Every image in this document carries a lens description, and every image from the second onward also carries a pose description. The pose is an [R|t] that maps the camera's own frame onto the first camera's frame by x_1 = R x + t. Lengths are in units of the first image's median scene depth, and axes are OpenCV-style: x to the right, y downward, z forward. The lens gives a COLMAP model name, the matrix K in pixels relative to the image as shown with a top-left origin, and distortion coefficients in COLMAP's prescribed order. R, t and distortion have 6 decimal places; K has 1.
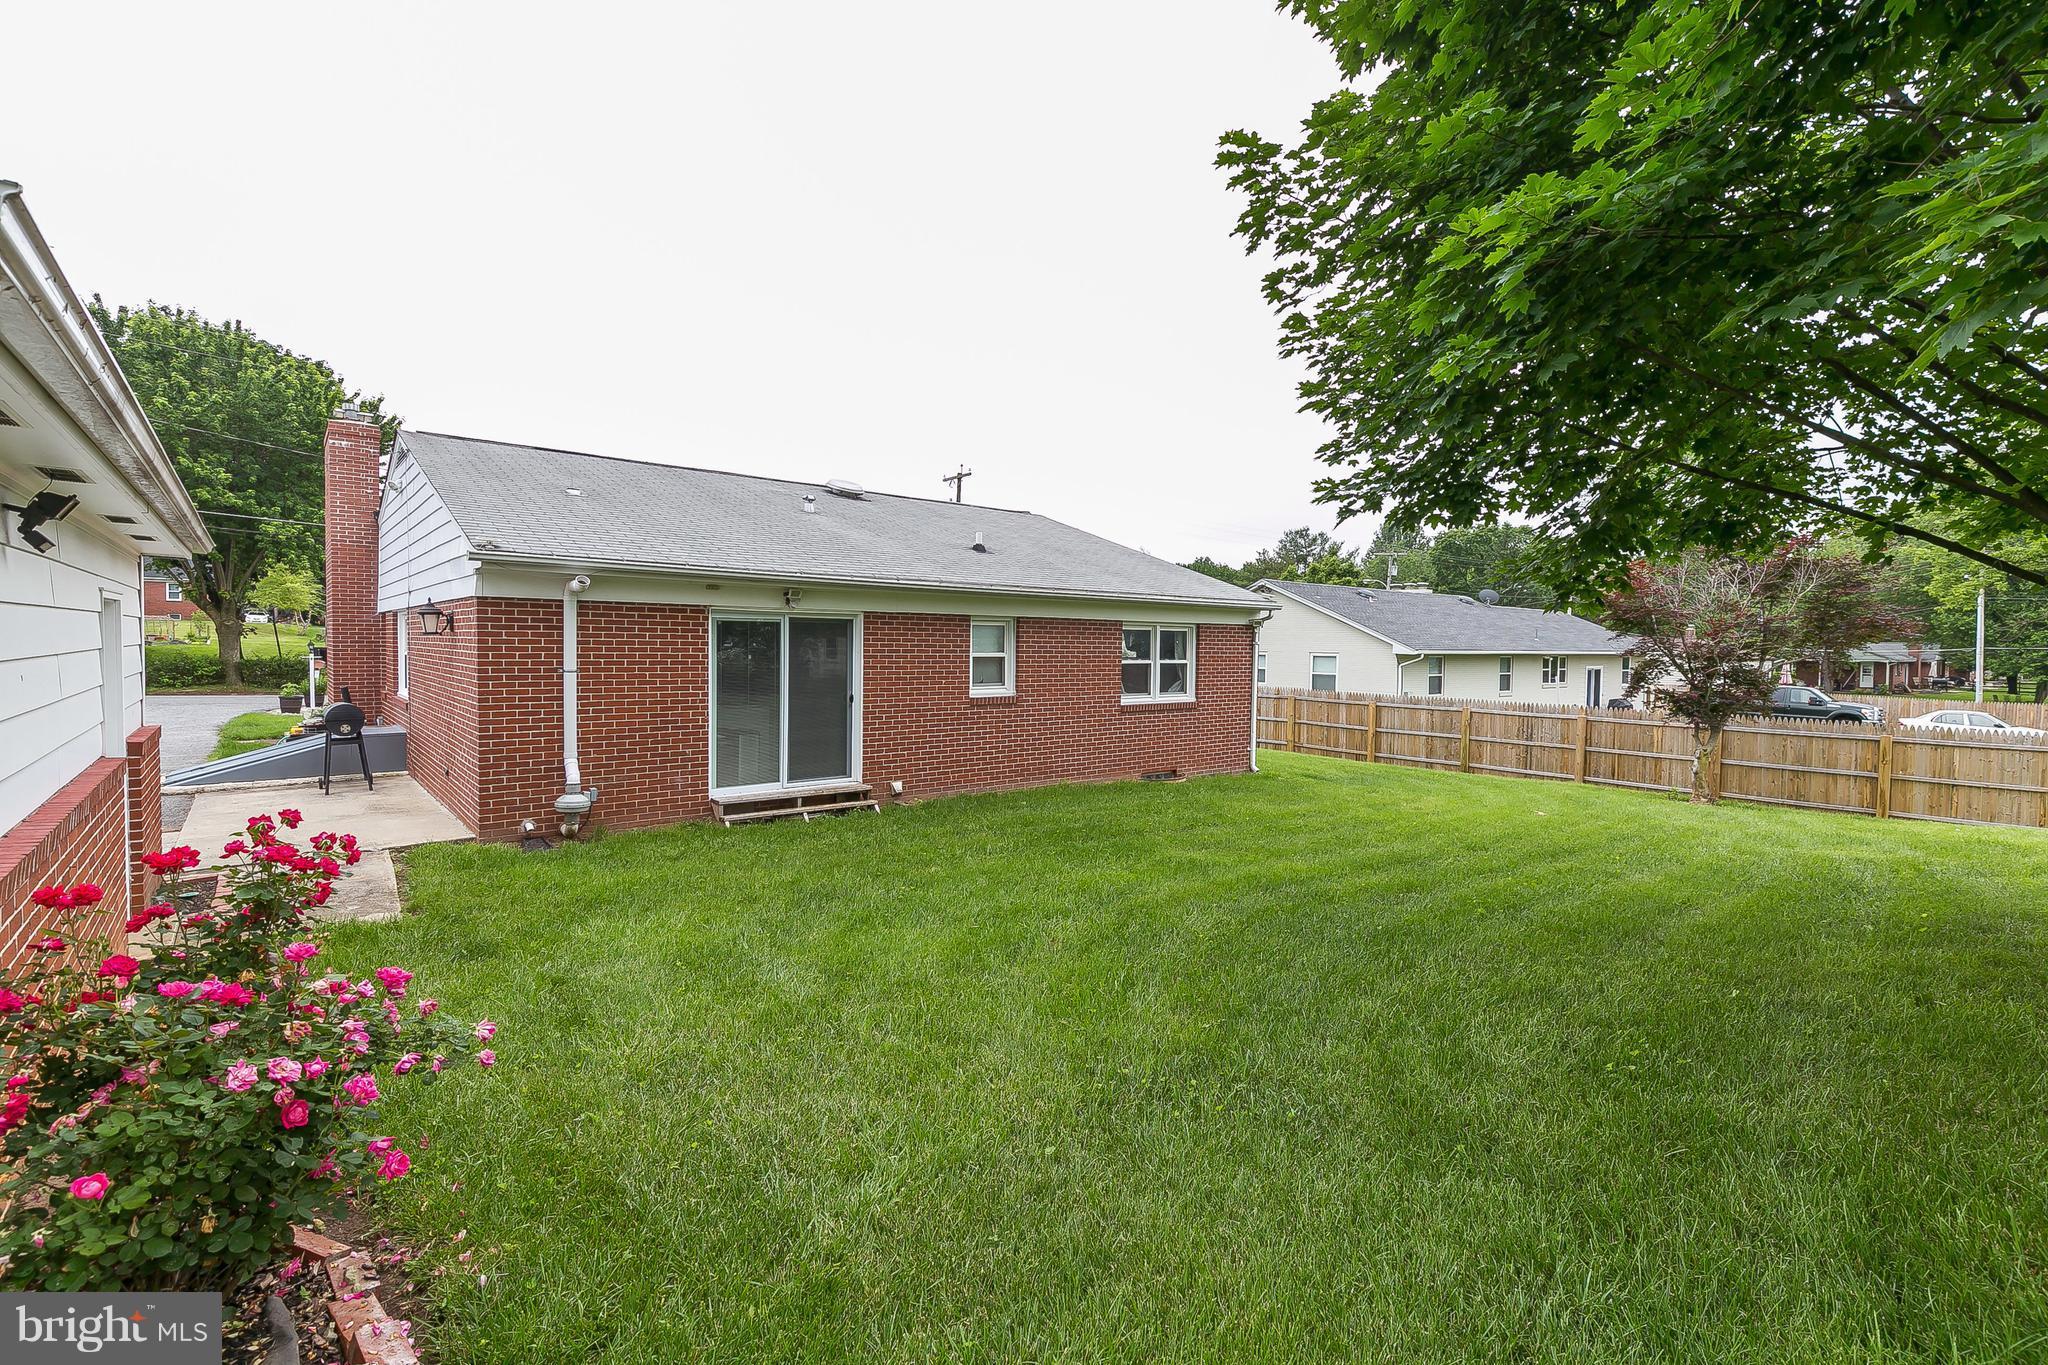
lens RADIAL K [[914.3, 0, 1022.6], [0, 914.3, 671.7], [0, 0, 1]] dist [0.026977, -0.021039]
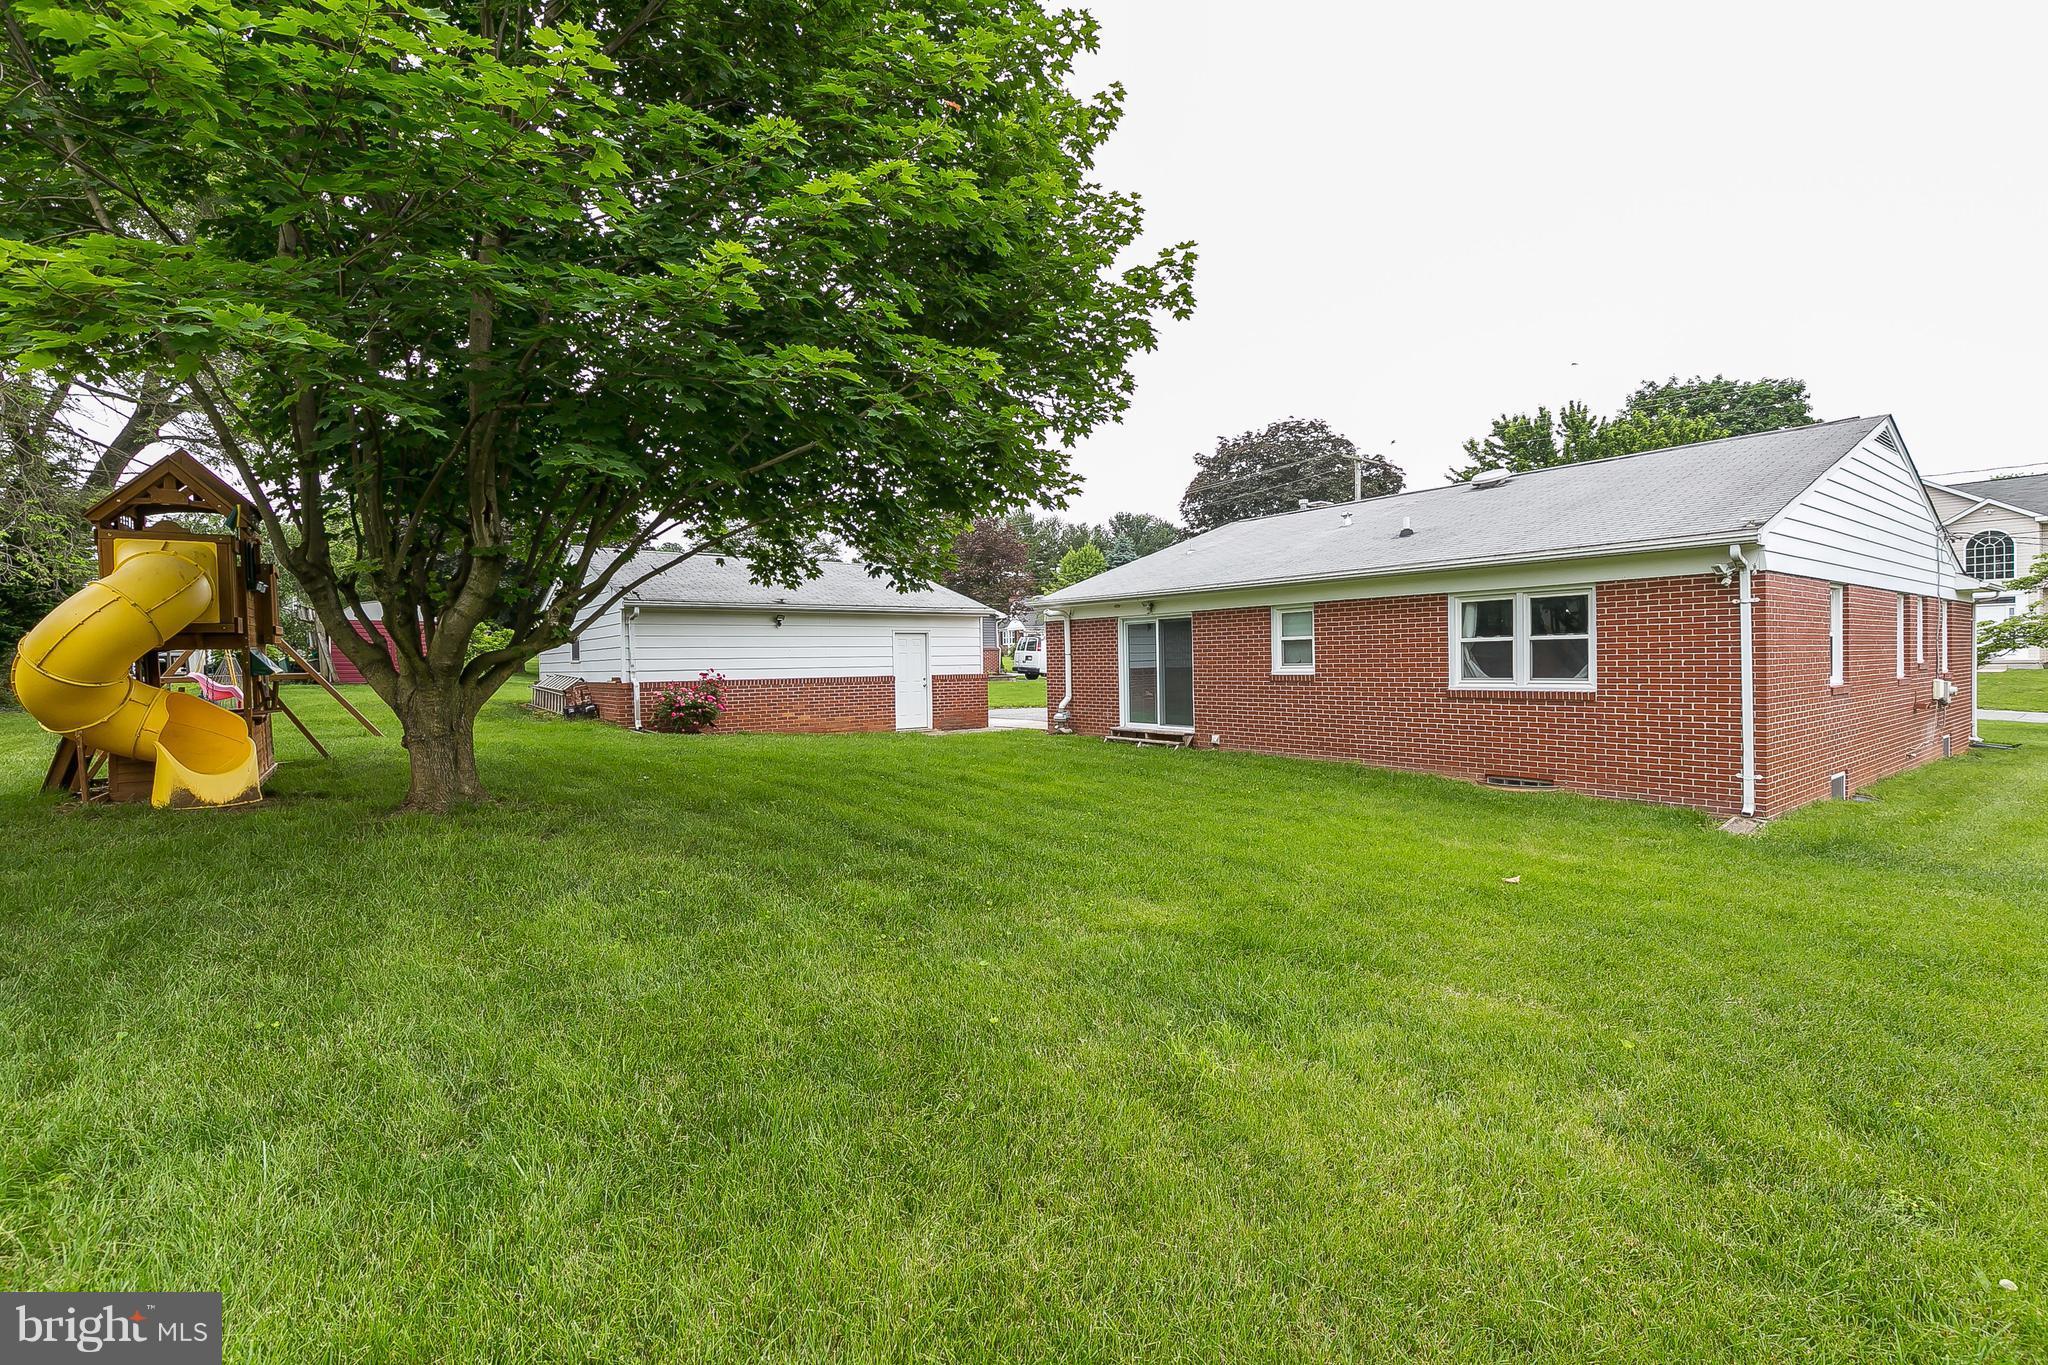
lens RADIAL K [[931.6, 0, 1023.8], [0, 931.6, 669.6], [0, 0, 1]] dist [0.000803, -0.000058]
pose [[-0.029833, 0.017293, -0.999405, 1.113746], [0.009578, 0.999809, 0.017014, -0.001838], [0.999509, -0.009065, -0.029993, 0.683759]]
